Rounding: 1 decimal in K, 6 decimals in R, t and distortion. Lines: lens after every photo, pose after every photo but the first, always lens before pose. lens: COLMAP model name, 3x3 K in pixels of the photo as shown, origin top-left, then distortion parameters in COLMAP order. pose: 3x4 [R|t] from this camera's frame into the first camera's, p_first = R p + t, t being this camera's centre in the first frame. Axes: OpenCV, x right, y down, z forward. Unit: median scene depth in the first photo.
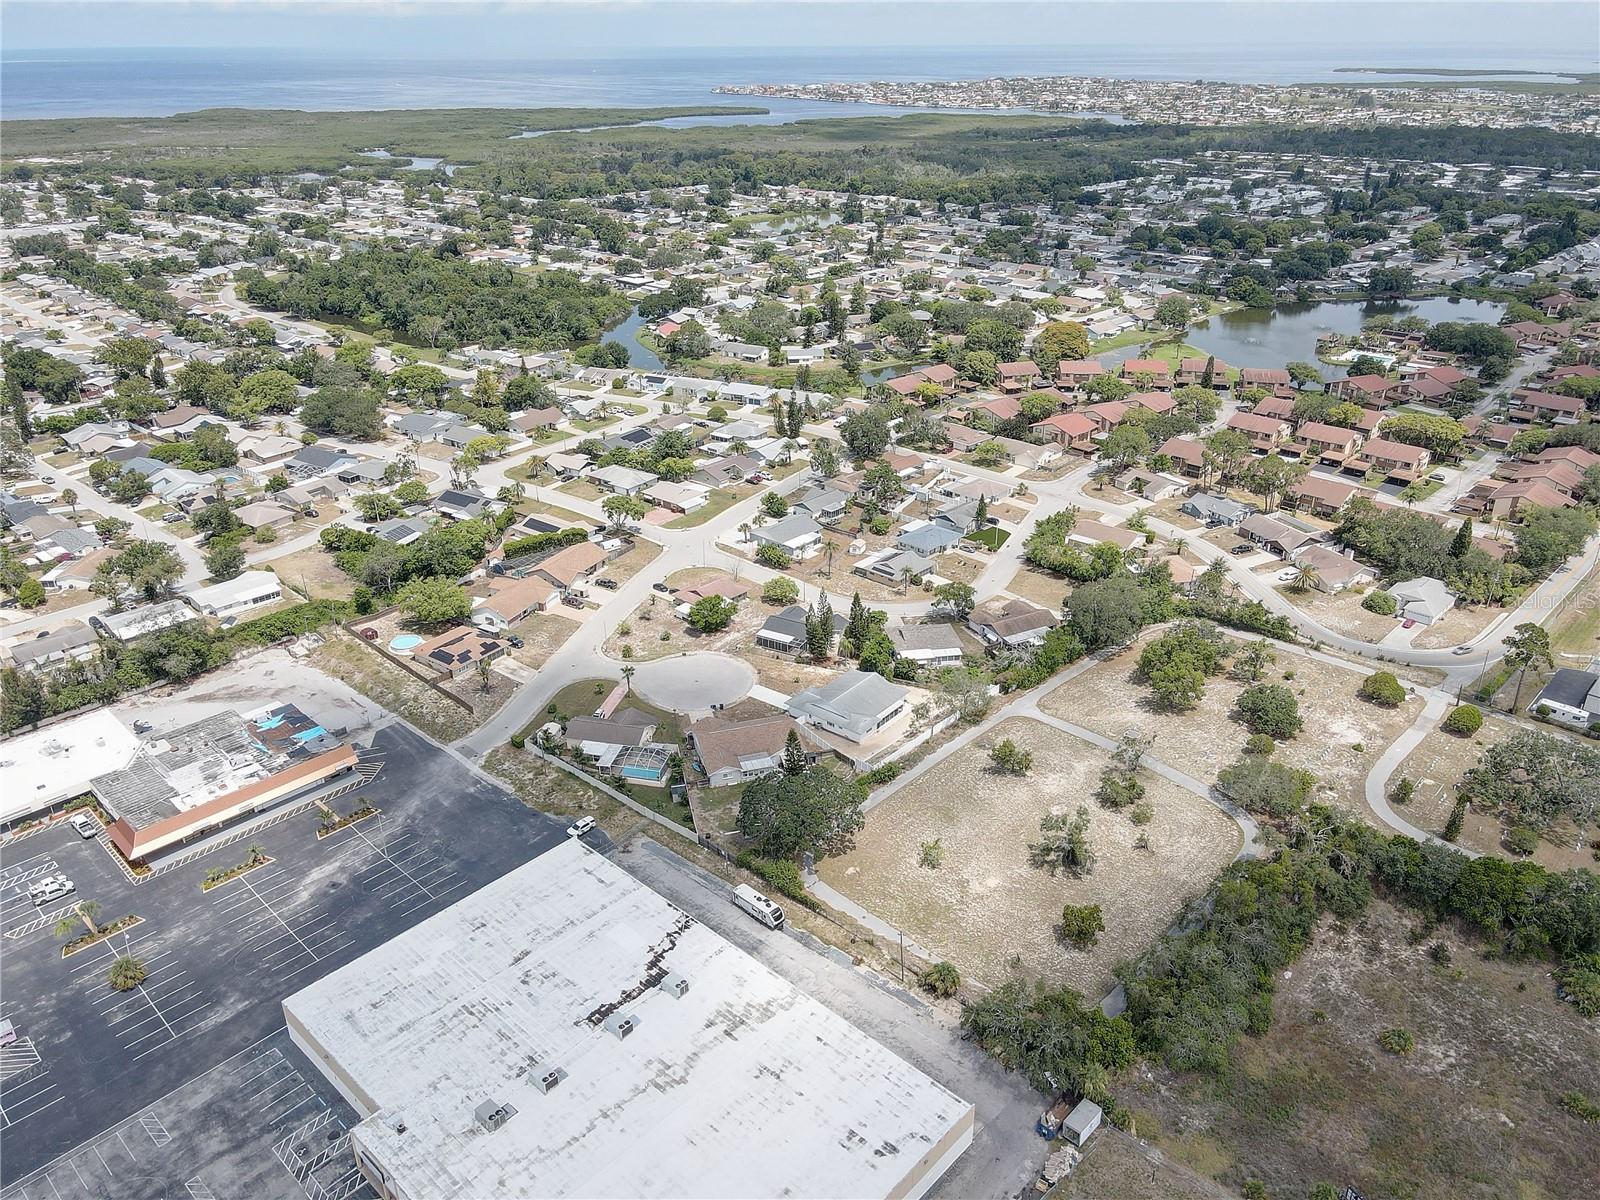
lens RADIAL K [[1174.0, 0, 800.0], [0, 1174.0, 600.0], [0, 0, 1]] dist [-0.005268, 0.040518]
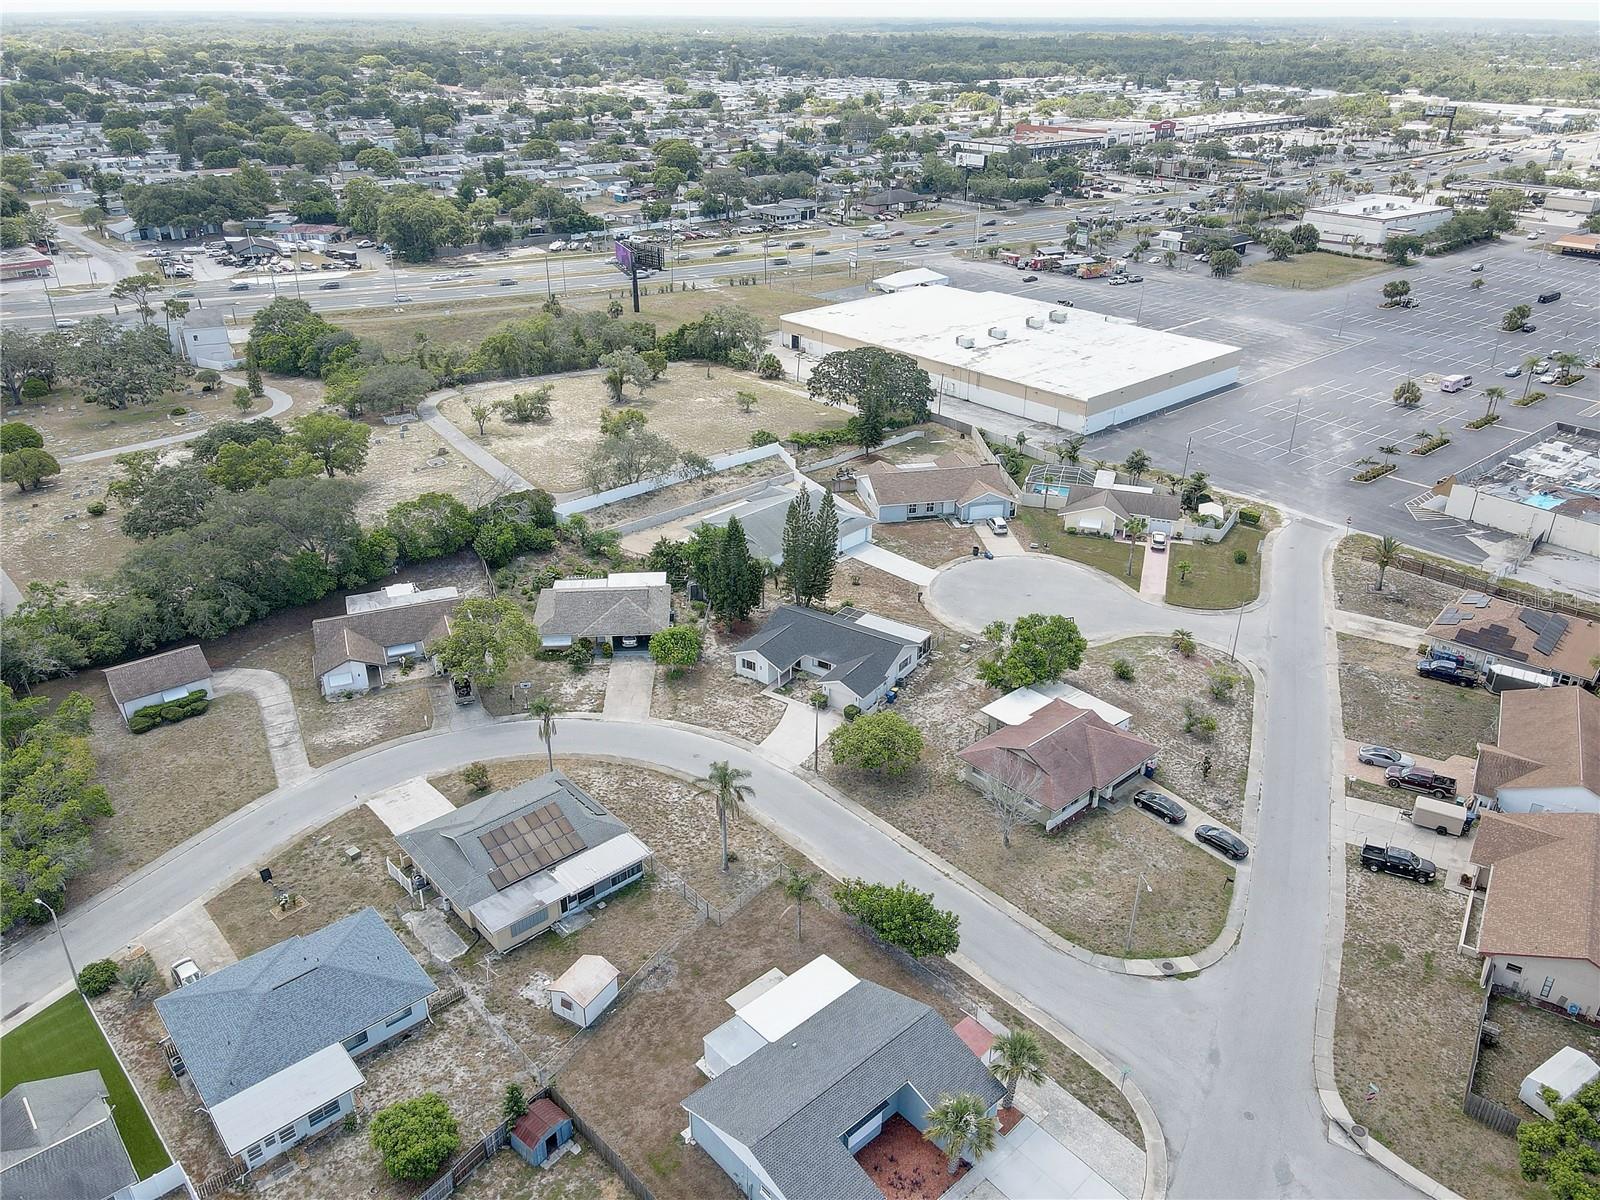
lens RADIAL K [[1174.0, 0, 800.0], [0, 1174.0, 600.0], [0, 0, 1]] dist [-0.005268, 0.040518]
pose [[-0.995868, -0.040372, 0.081345, -0.018082], [0.039658, 0.612476, 0.789494, -0.302466], [-0.081695, 0.789458, -0.608344, 1.055097]]
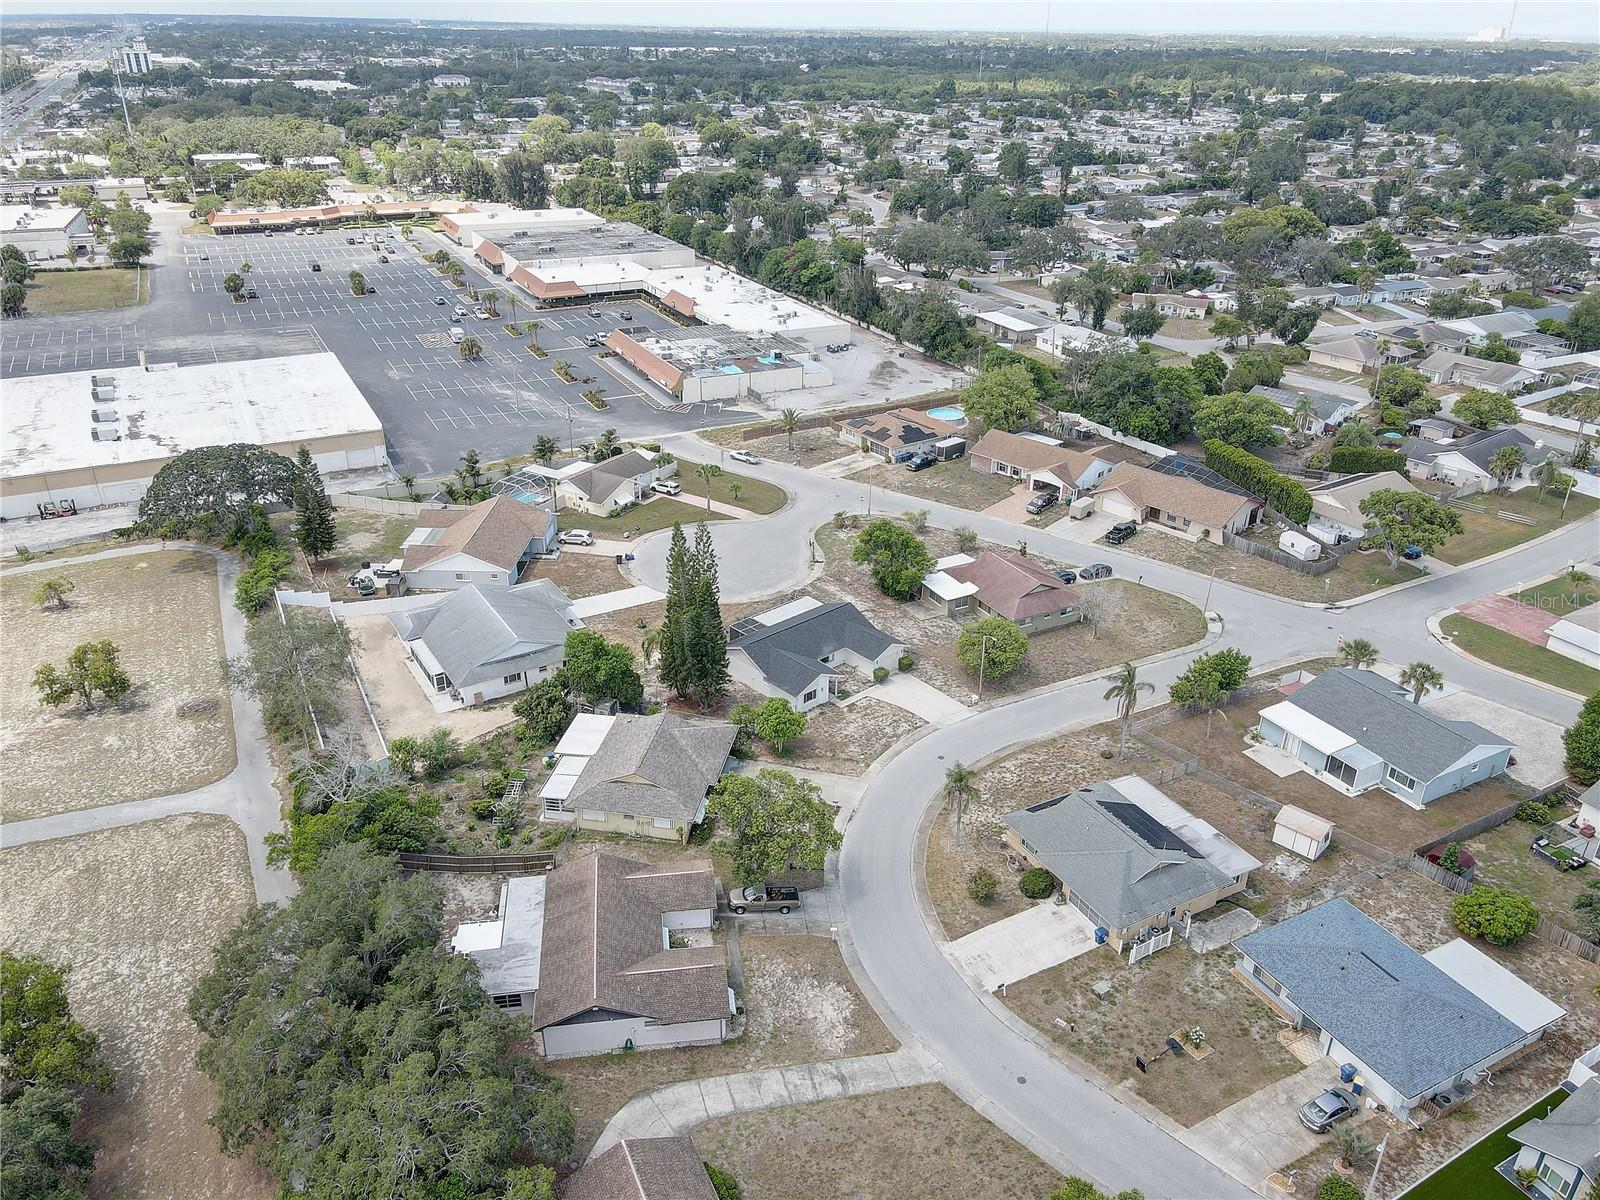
lens RADIAL K [[1174.0, 0, 800.0], [0, 1174.0, 600.0], [0, 0, 1]] dist [-0.005268, 0.040518]
pose [[-0.328953, 0.419892, -0.845861, 0.331516], [-0.416332, 0.739481, 0.528994, -0.199708], [0.847619, 0.526173, -0.068440, 0.843186]]
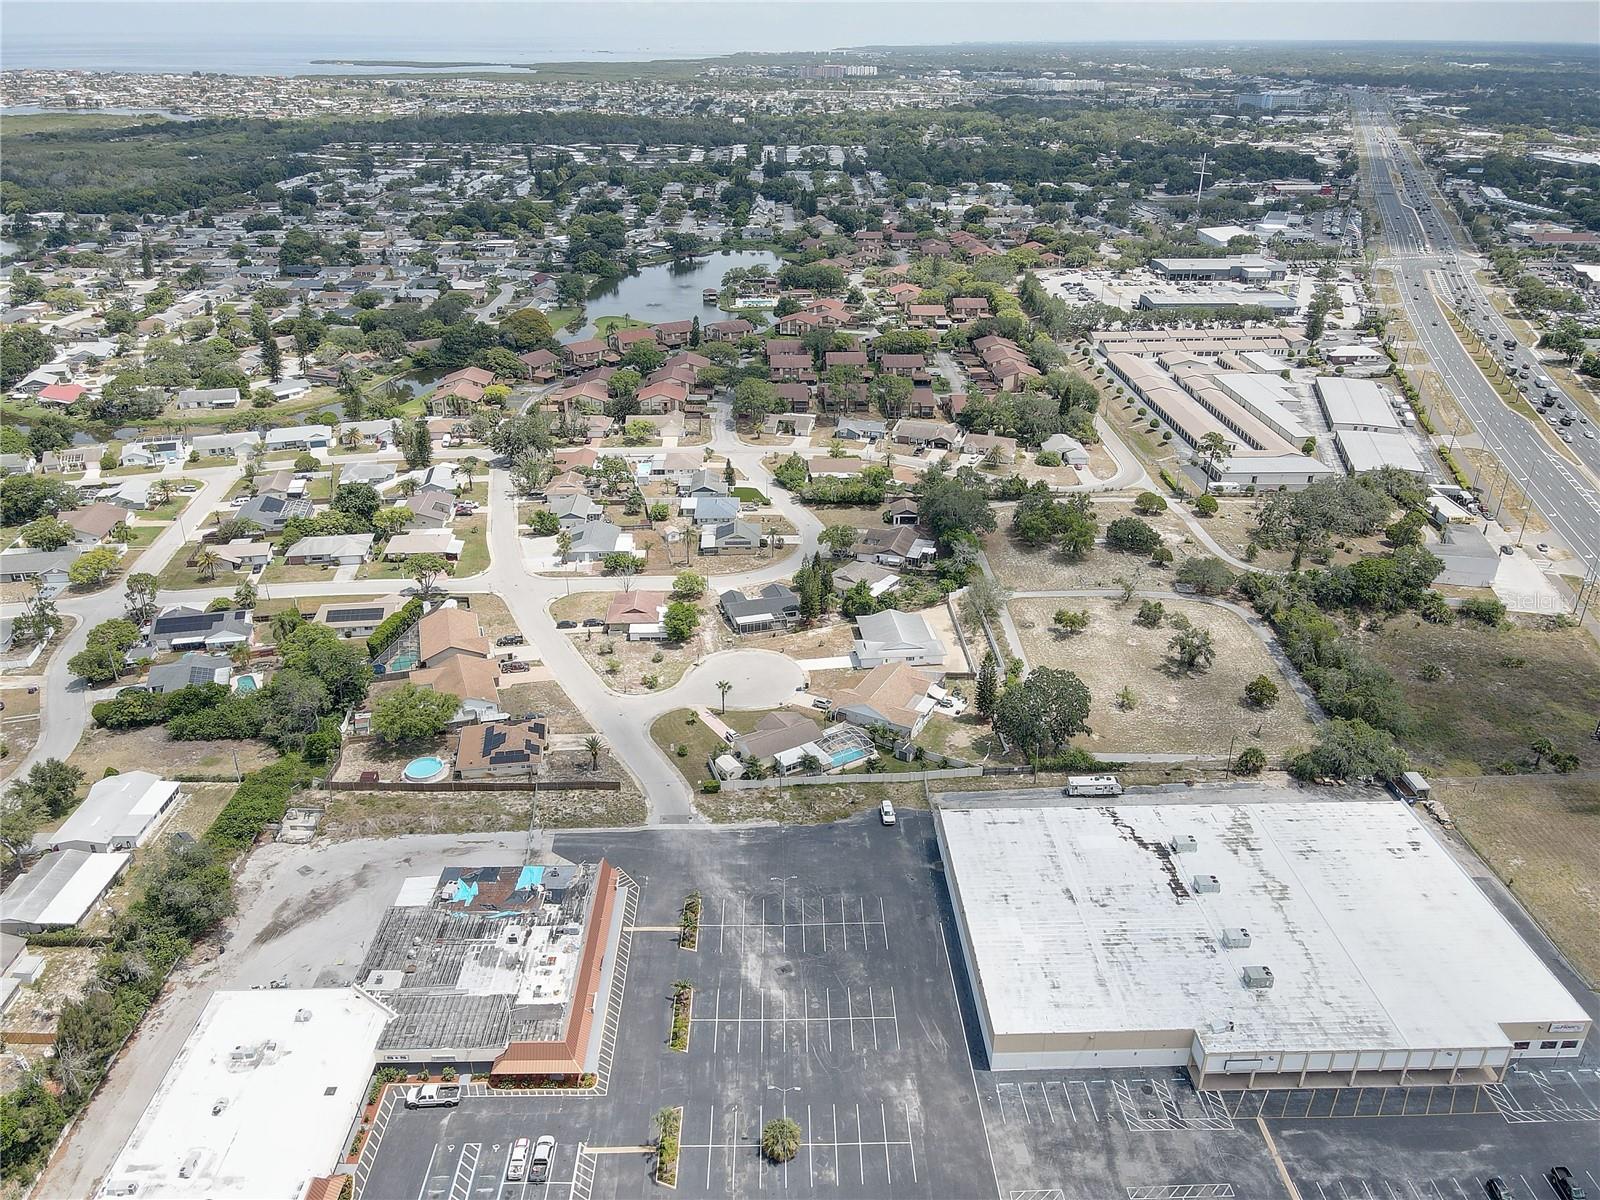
lens RADIAL K [[1174.0, 0, 800.0], [0, 1174.0, 600.0], [0, 0, 1]] dist [-0.005268, 0.040518]
pose [[0.705427, -0.302511, 0.640983, -0.519012], [0.298968, 0.946953, 0.117888, -0.075016], [-0.642644, 0.108472, 0.758448, 0.166810]]
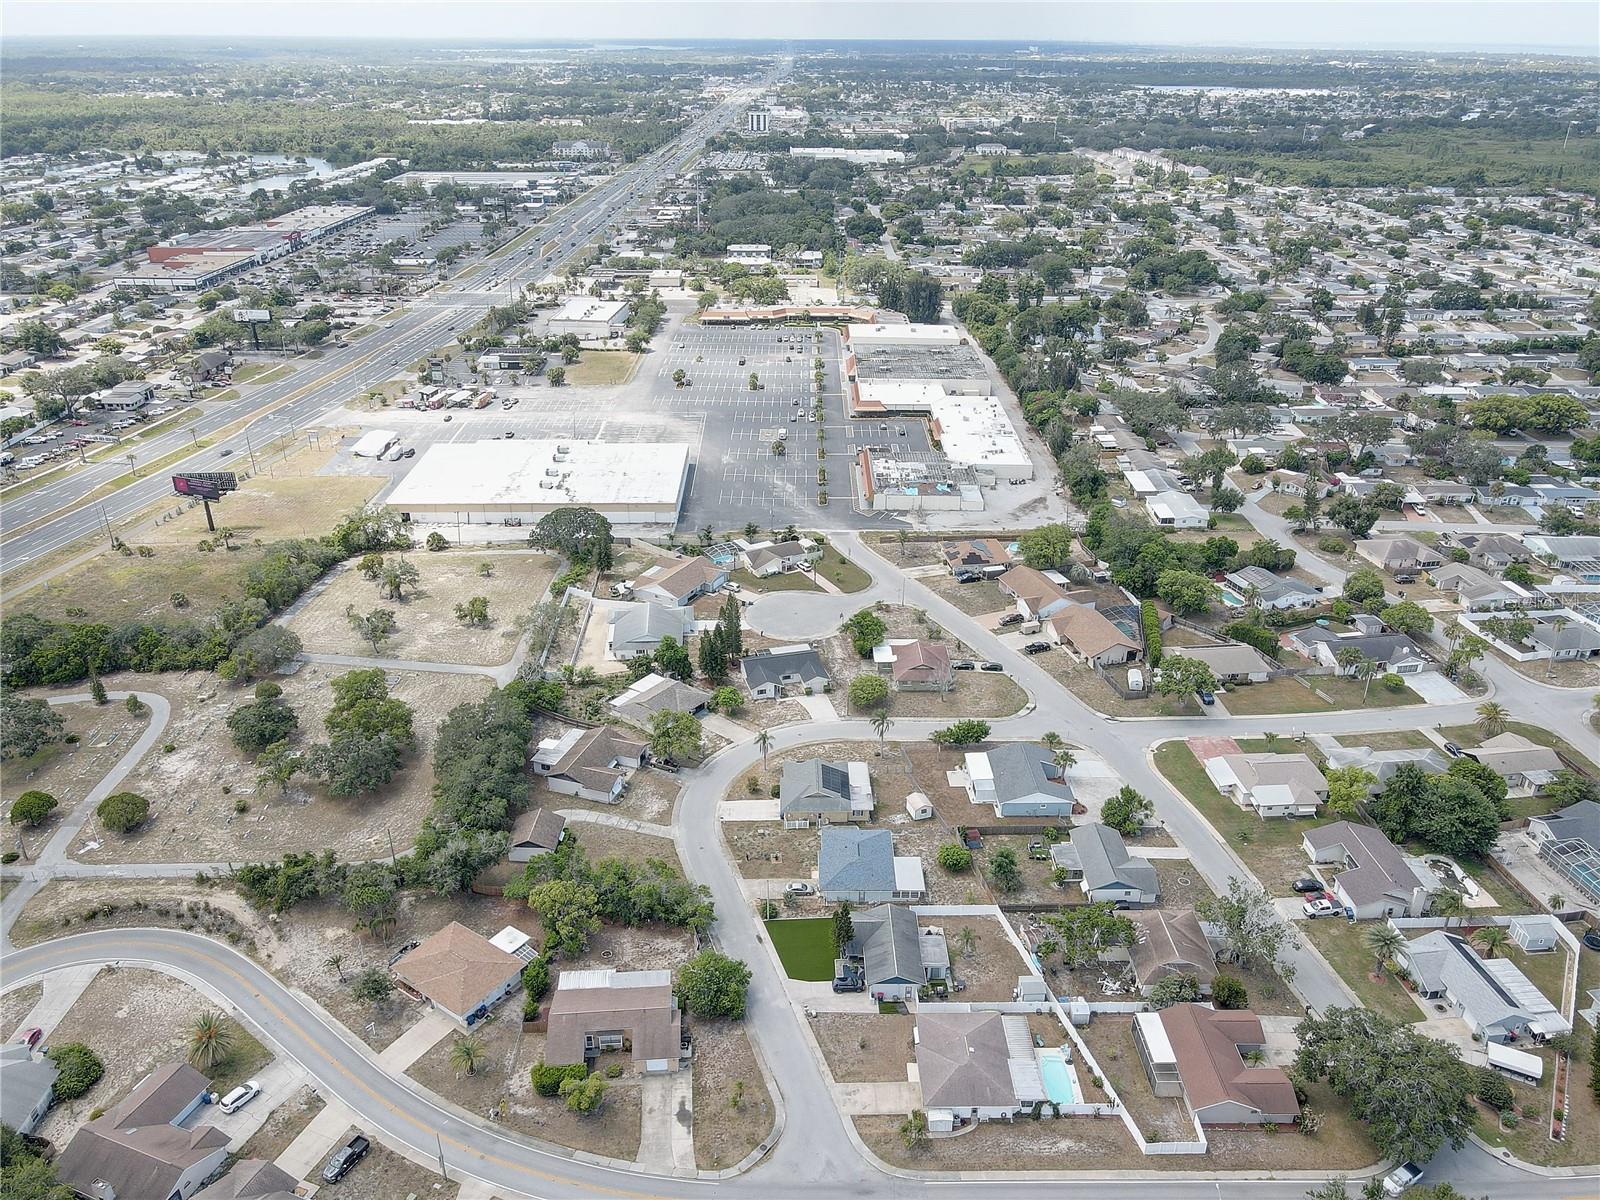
lens RADIAL K [[1174.0, 0, 800.0], [0, 1174.0, 600.0], [0, 0, 1]] dist [-0.005268, 0.040518]
pose [[-0.721811, 0.303117, -0.622181, 0.451645], [-0.300855, 0.672180, 0.676506, -0.524817], [0.623278, 0.675496, -0.393992, 1.101750]]
